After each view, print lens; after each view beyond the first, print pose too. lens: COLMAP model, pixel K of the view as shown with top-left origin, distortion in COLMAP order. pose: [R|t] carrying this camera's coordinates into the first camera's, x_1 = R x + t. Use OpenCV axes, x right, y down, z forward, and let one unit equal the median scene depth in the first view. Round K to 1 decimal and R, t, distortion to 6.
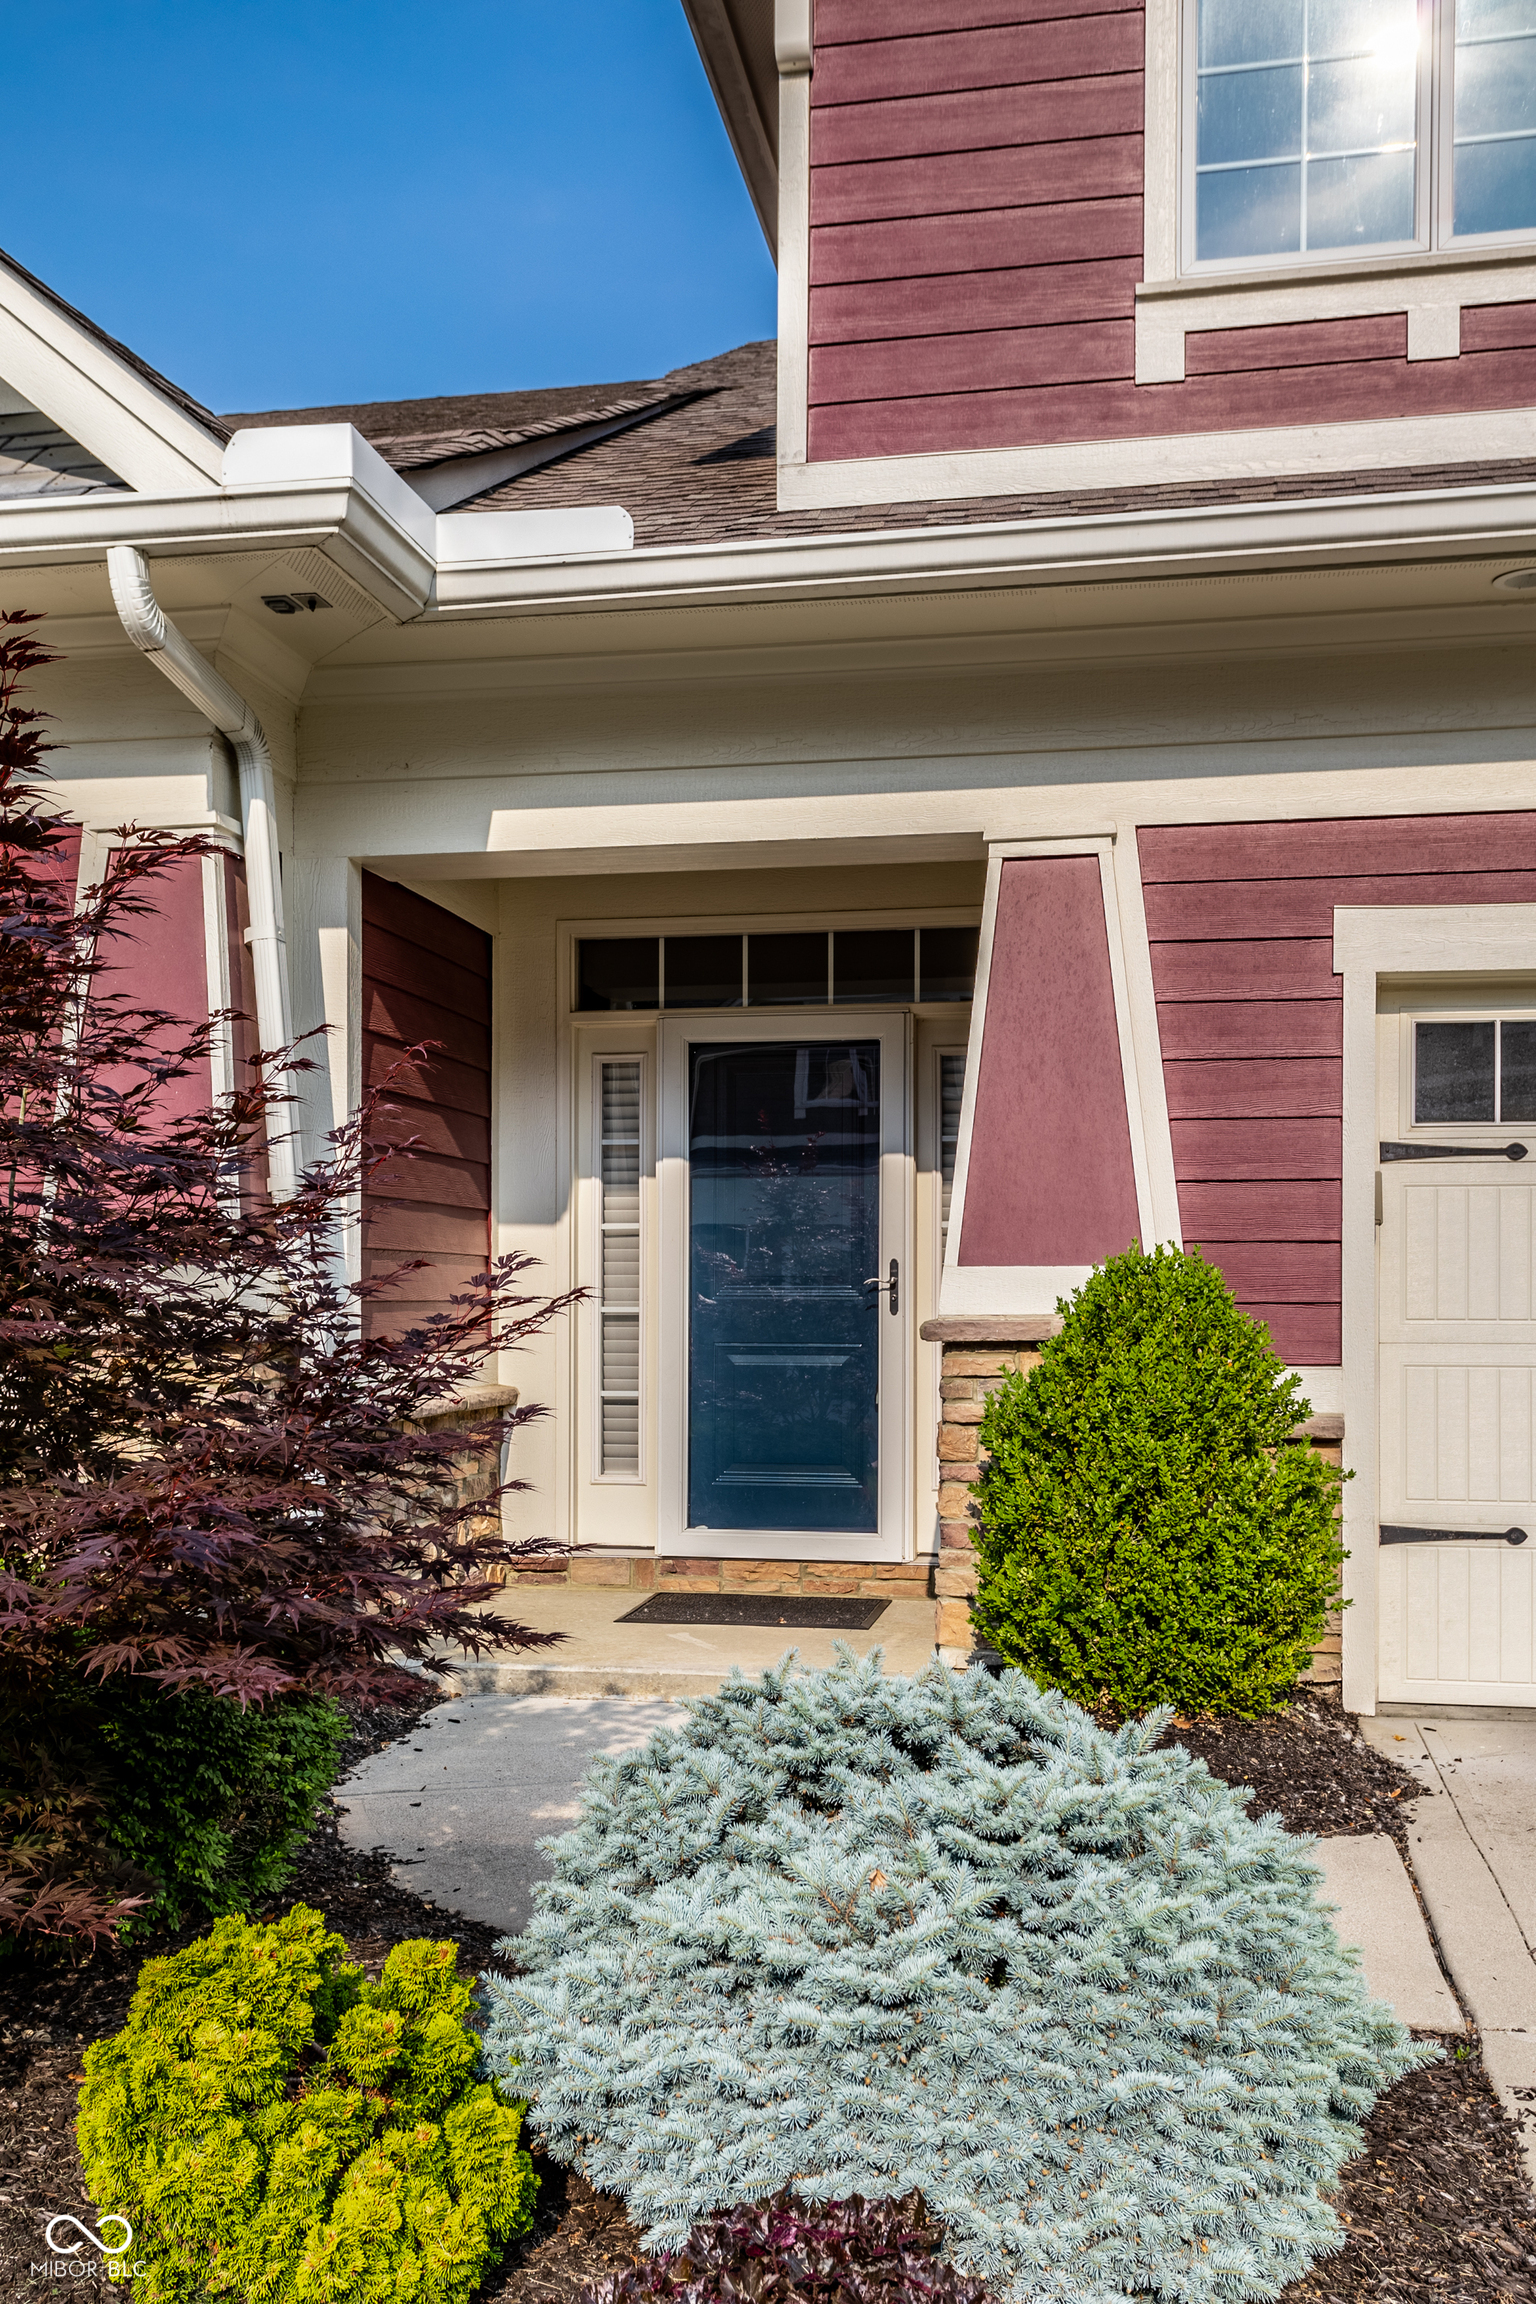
lens RADIAL K [[2142.5, 0, 762.7], [0, 2142.5, 1289.1], [0, 0, 1]] dist [0.005963, 0.003268]
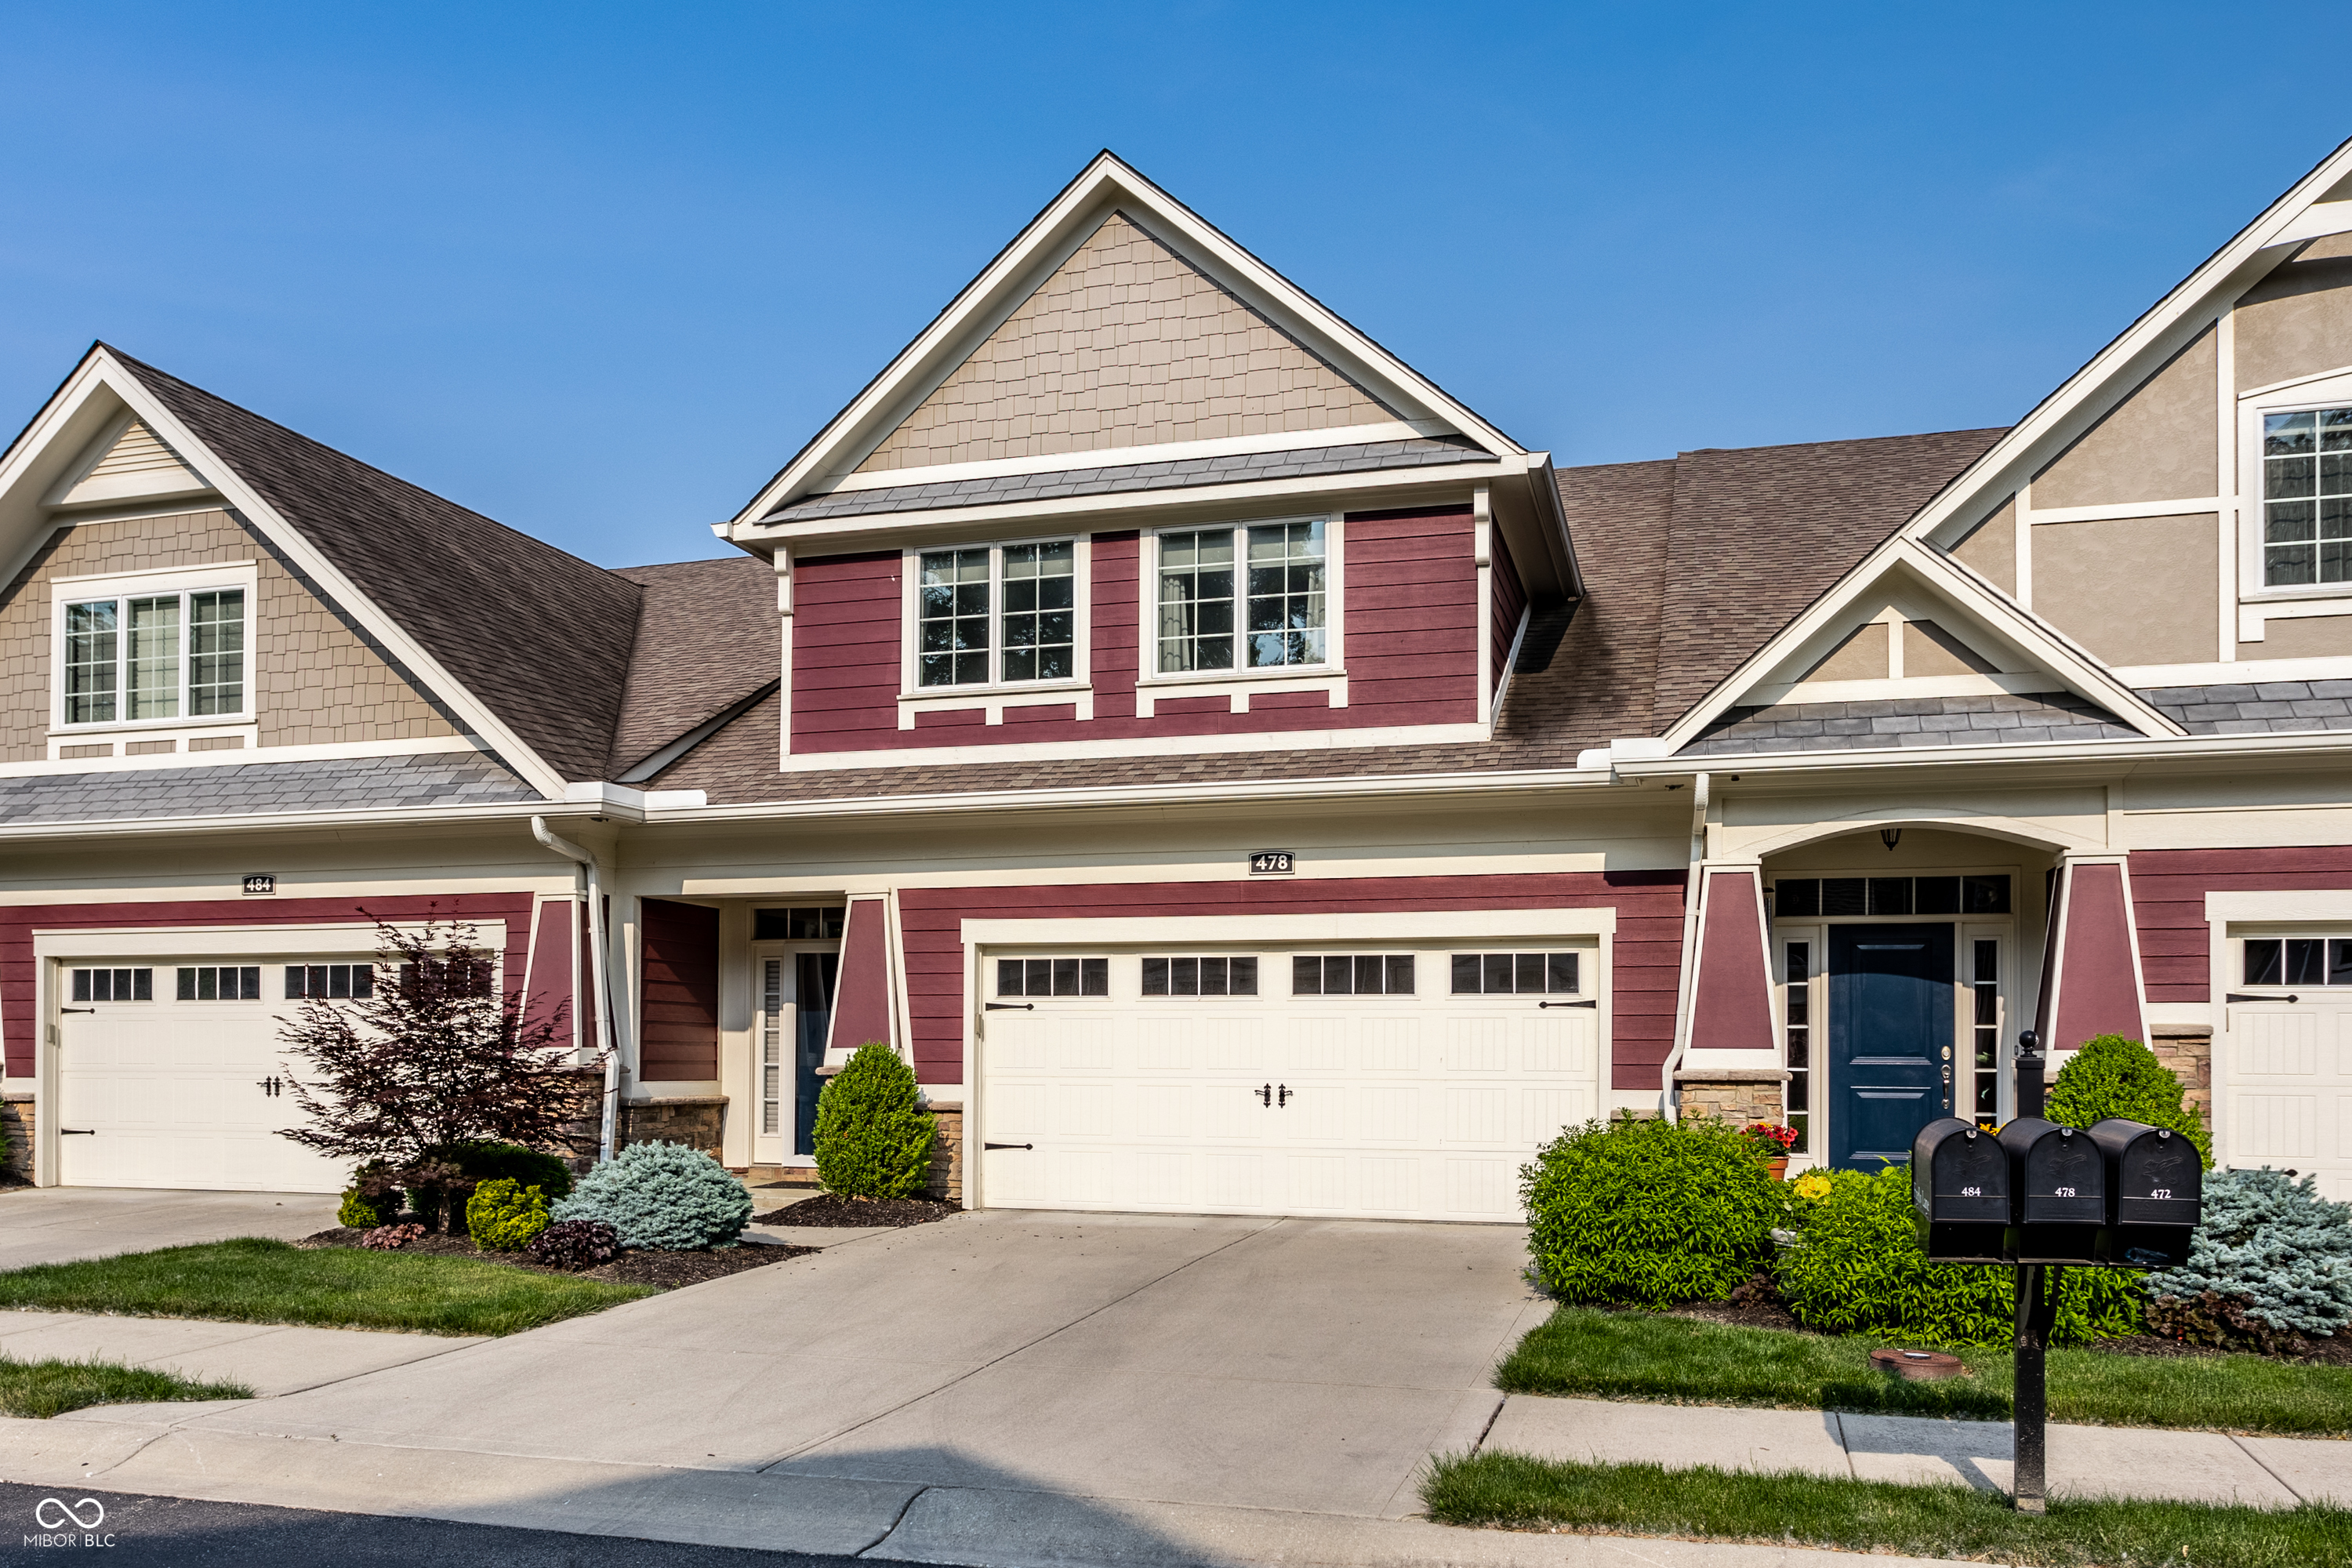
lens RADIAL K [[1993.3, 0, 1101.5], [0, 1993.3, 1020.5], [0, 0, 1]] dist [-0.000443, -0.001275]
pose [[0.990895, 0.001174, -0.134632, 0.784606], [-0.003396, 0.999862, -0.016279, -0.005481], [0.134594, 0.016588, 0.990762, -1.517410]]
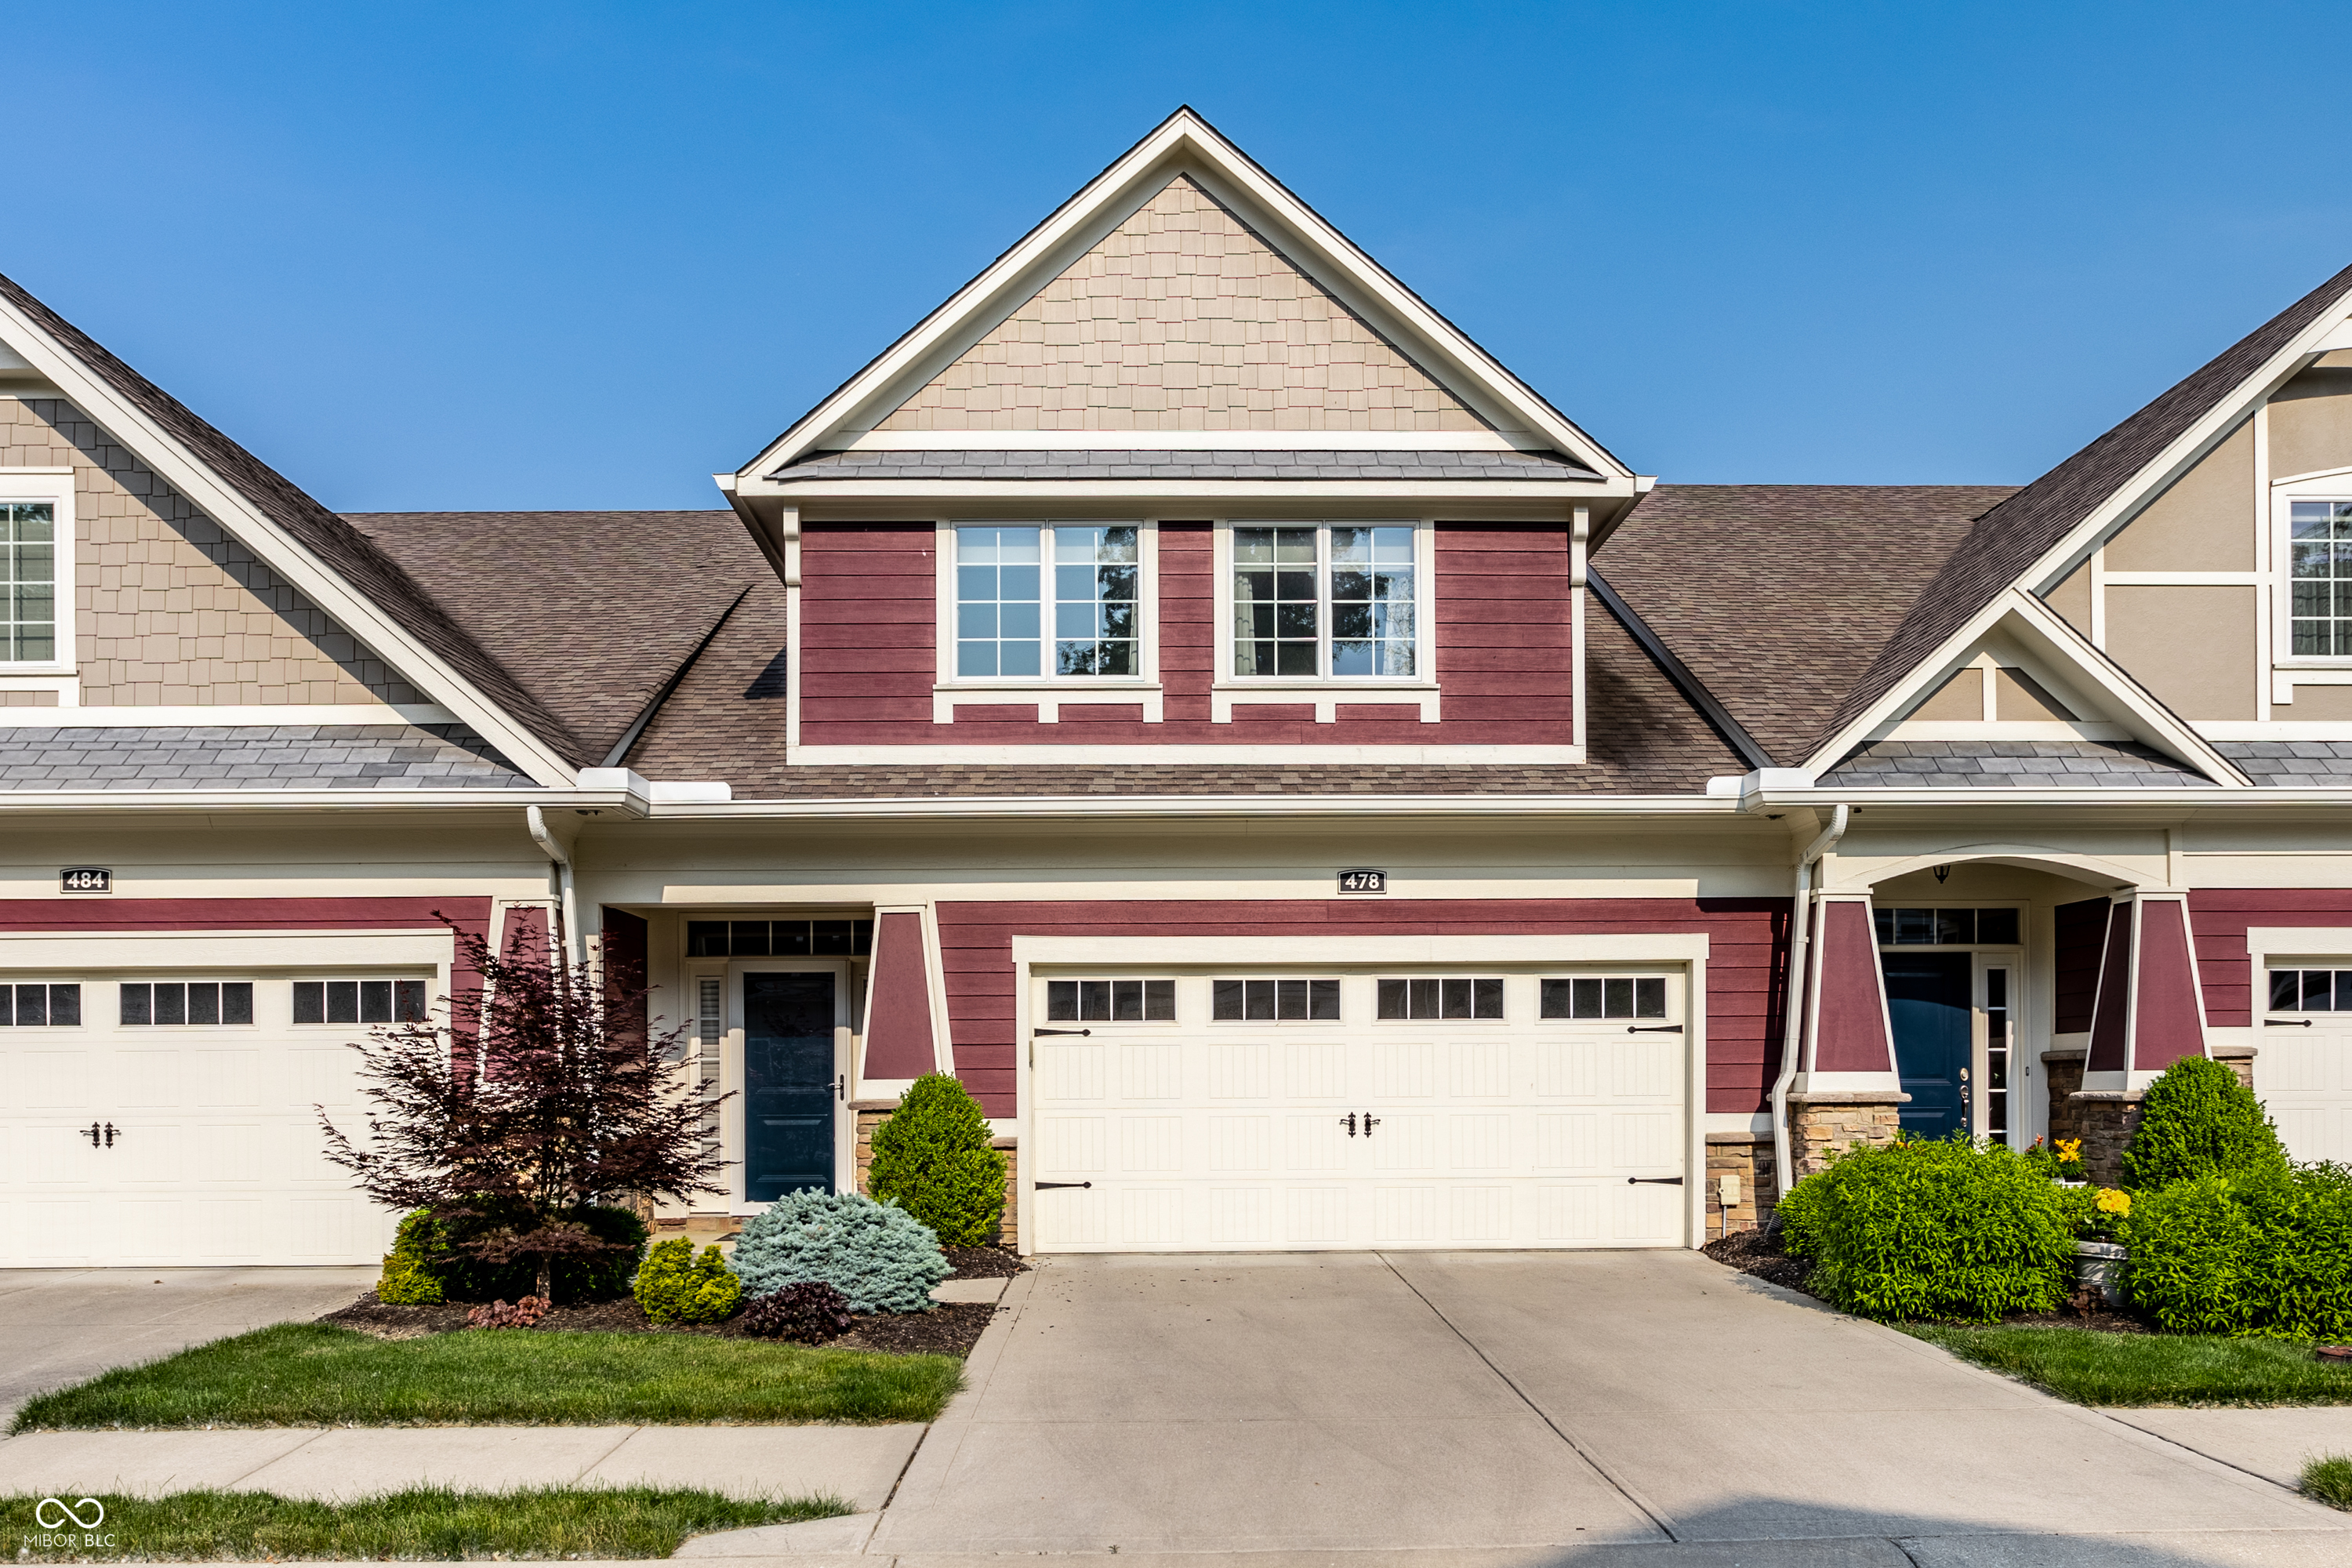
lens RADIAL K [[2067.2, 0, 1185.3], [0, 2067.2, 1080.5], [0, 0, 1]] dist [-0.007940, 0.008667]
pose [[0.978810, -0.006330, 0.204674, -0.033392], [0.006513, 0.999979, -0.000224, -0.006579], [-0.204668, 0.001552, 0.978830, -1.403383]]
